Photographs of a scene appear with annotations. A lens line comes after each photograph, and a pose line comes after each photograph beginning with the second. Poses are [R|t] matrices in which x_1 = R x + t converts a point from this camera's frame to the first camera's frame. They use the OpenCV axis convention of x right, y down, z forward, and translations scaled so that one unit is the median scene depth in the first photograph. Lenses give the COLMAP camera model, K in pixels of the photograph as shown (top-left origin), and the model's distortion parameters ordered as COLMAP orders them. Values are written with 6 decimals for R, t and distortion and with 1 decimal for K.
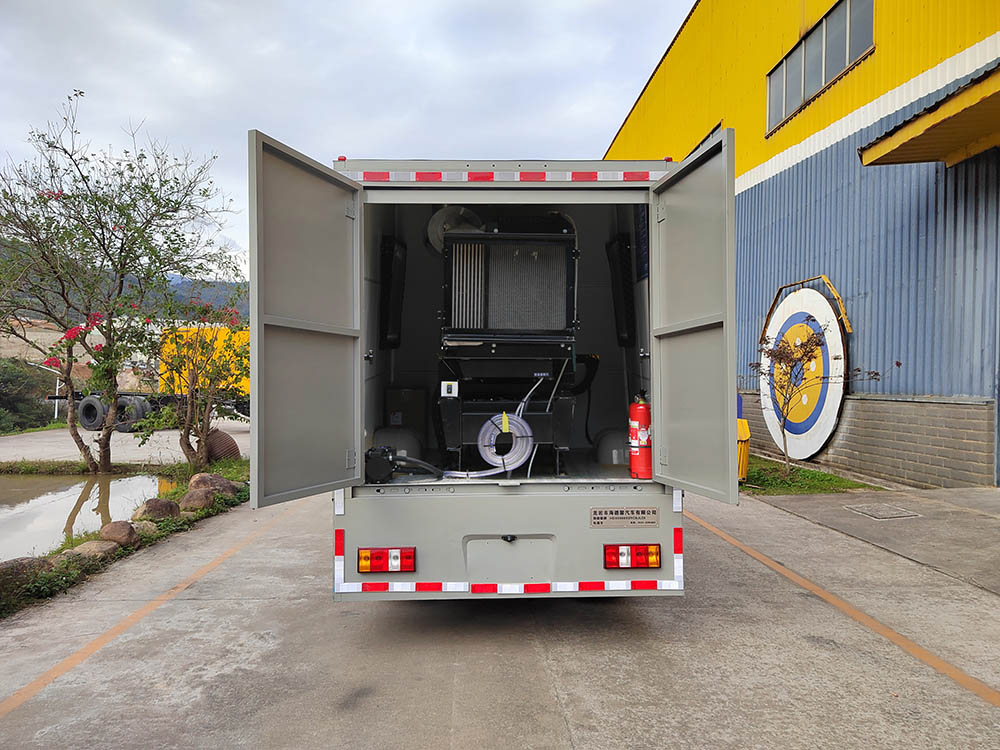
lens RADIAL K [[695.6, 0, 500.0], [0, 695.6, 375.0], [0, 0, 1]] dist [-0.000017, -0.004745]
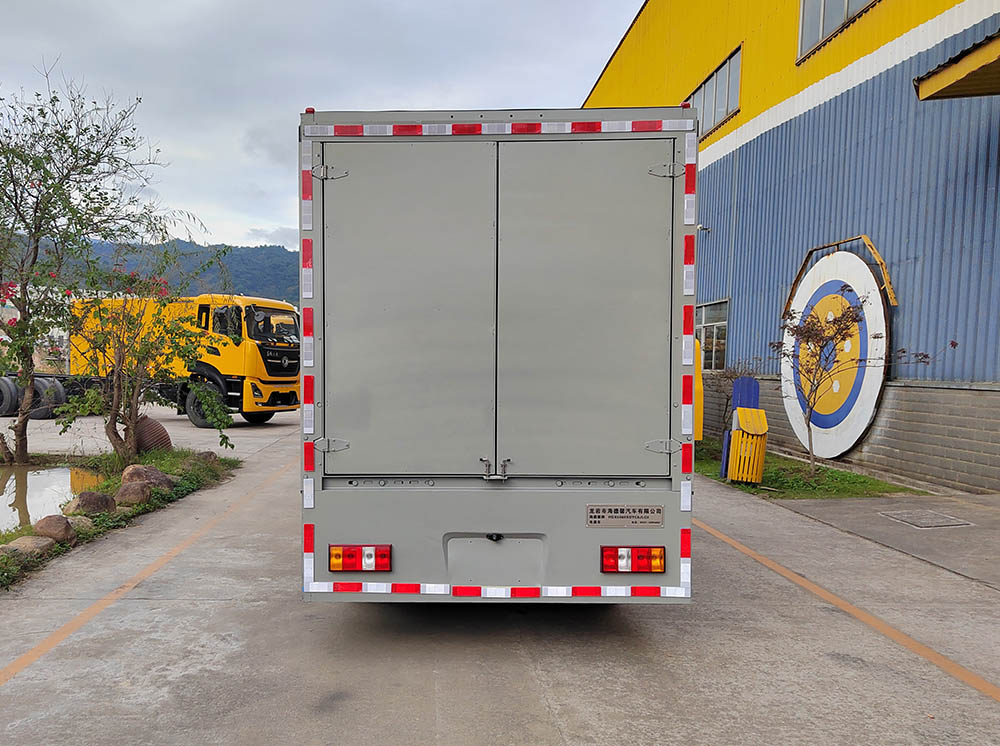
lens RADIAL K [[672.2, 0, 500.3], [0, 672.2, 395.4], [0, 0, 1]] dist [-0.003733, 0.003101]
pose [[0.998250, 0.007603, -0.058652, 0.079402], [-0.004141, 0.998253, 0.058932, 0.000188], [0.058998, -0.058586, 0.996537, 0.163661]]
